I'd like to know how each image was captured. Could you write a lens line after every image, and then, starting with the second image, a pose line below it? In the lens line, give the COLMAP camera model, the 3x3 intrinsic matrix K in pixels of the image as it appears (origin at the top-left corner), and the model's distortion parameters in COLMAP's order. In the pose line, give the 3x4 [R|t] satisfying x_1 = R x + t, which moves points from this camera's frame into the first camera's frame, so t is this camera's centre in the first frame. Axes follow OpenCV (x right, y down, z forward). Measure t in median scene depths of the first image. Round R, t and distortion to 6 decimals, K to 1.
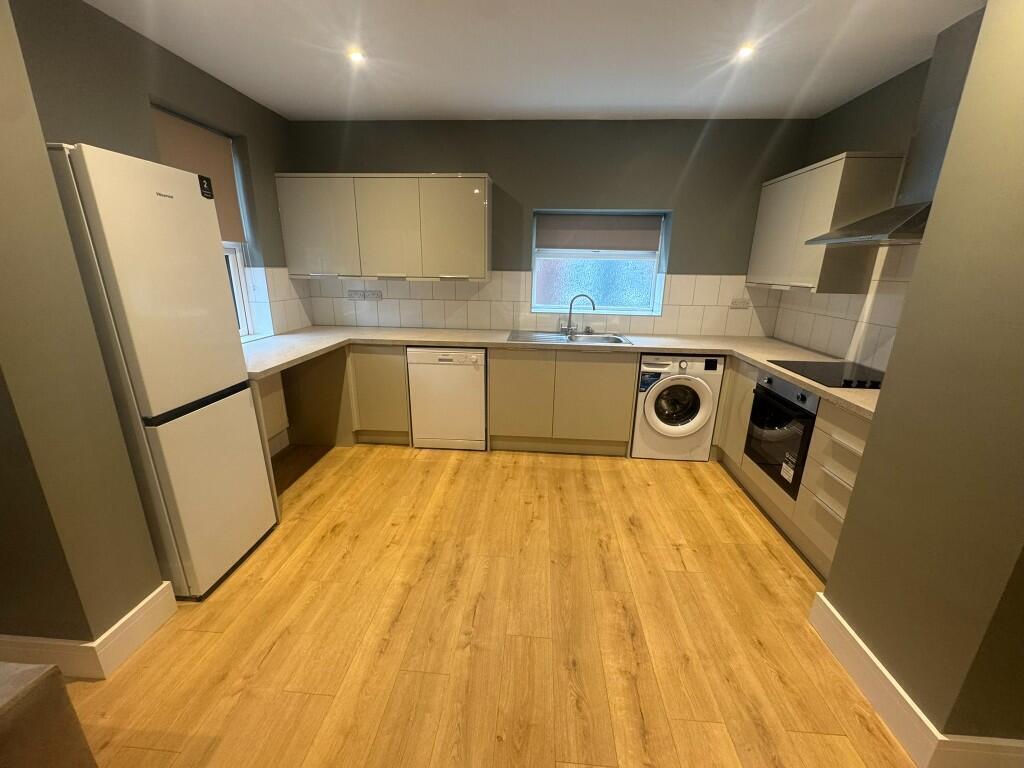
lens RADIAL K [[408.3, 0, 512.1], [0, 408.3, 382.5], [0, 0, 1]] dist [0.000067, 0.000242]
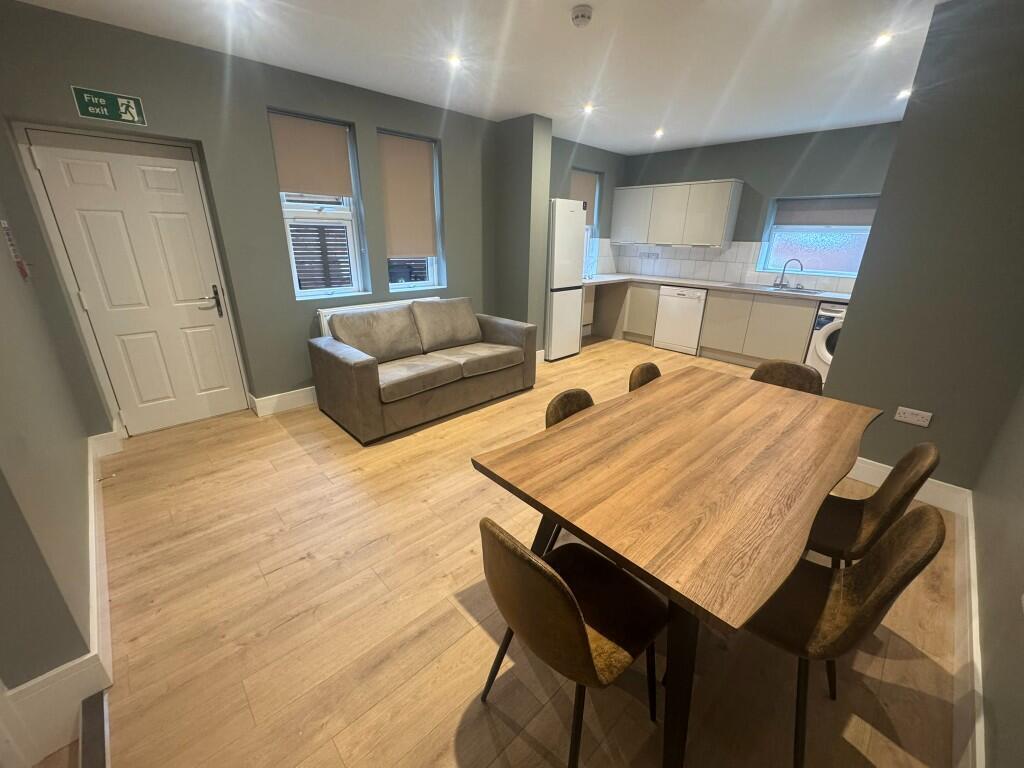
lens RADIAL K [[408.3, 0, 512.1], [0, 408.3, 382.5], [0, 0, 1]] dist [0.000067, 0.000242]
pose [[0.739467, 0.226462, -0.633958, 0.490164], [-0.189286, 0.973671, 0.127026, 0.225395], [0.646033, 0.026067, 0.762864, -0.757264]]
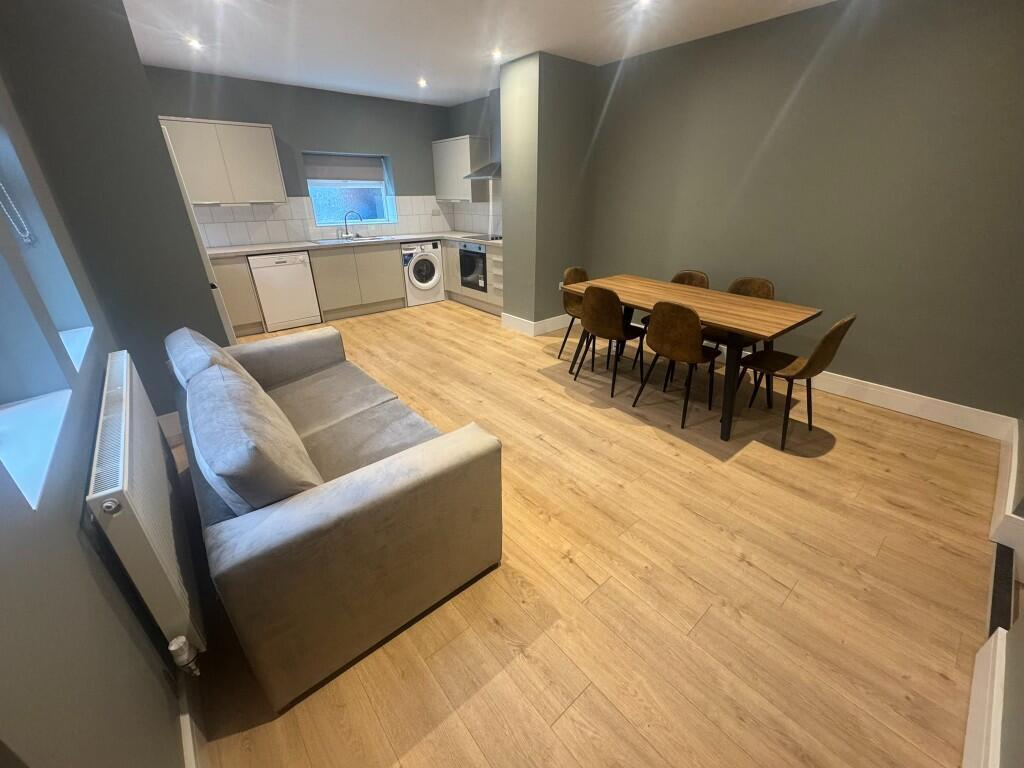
lens RADIAL K [[408.3, 0, 512.1], [0, 408.3, 382.5], [0, 0, 1]] dist [0.000067, 0.000242]
pose [[0.713167, -0.313071, 0.627199, -0.643639], [0.208923, 0.948994, 0.236138, 0.186590], [-0.669137, -0.037370, 0.742199, -0.666417]]
